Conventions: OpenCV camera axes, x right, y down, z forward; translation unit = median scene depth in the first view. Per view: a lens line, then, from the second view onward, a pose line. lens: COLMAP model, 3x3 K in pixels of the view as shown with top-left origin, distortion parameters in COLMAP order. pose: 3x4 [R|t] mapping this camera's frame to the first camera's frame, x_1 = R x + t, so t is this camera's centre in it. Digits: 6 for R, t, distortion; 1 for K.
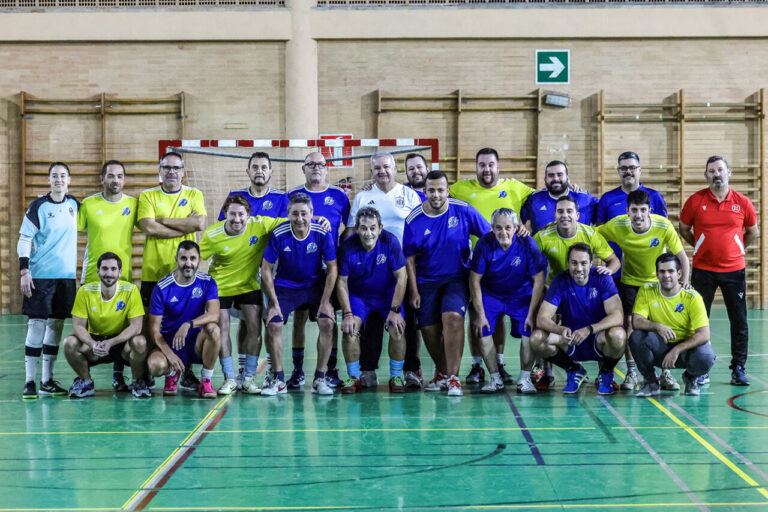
lens RADIAL K [[1925.9, 0, 384.0], [0, 1925.9, 256.0], [0, 0, 1]] dist [0.052107, -0.440457]
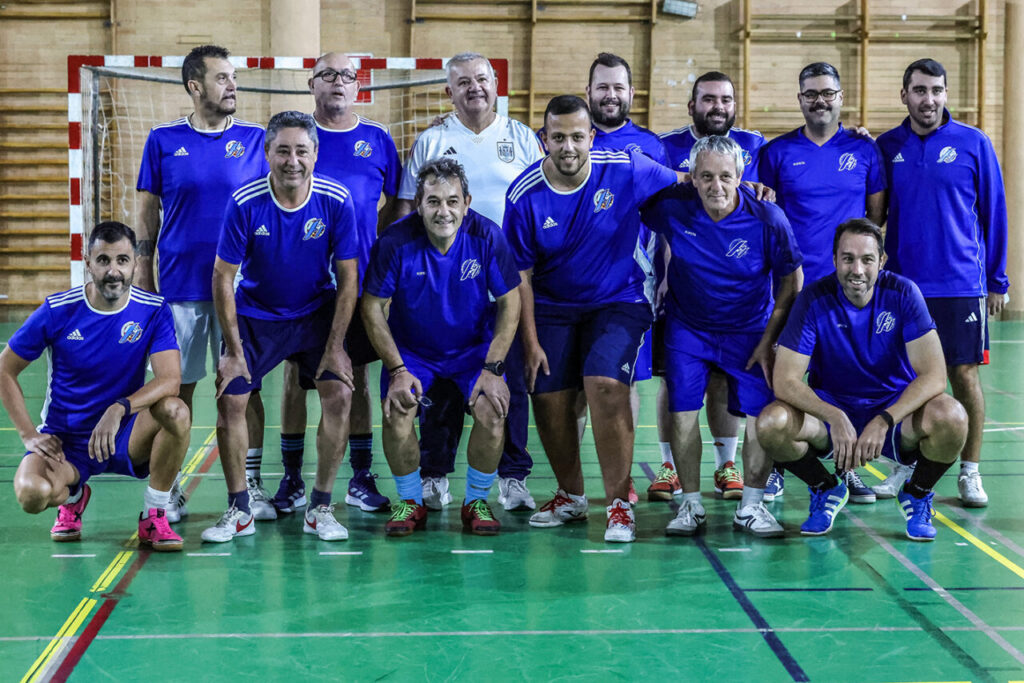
lens RADIAL K [[2246.4, 0, 512.0], [0, 2246.4, 341.5], [0, 0, 1]] dist [-0.025586, 0.249057]
pose [[0.998386, 0.005668, 0.056512, -0.011368], [-0.008577, 0.998644, 0.051356, -0.004830], [-0.056145, -0.051758, 0.997080, 0.224712]]
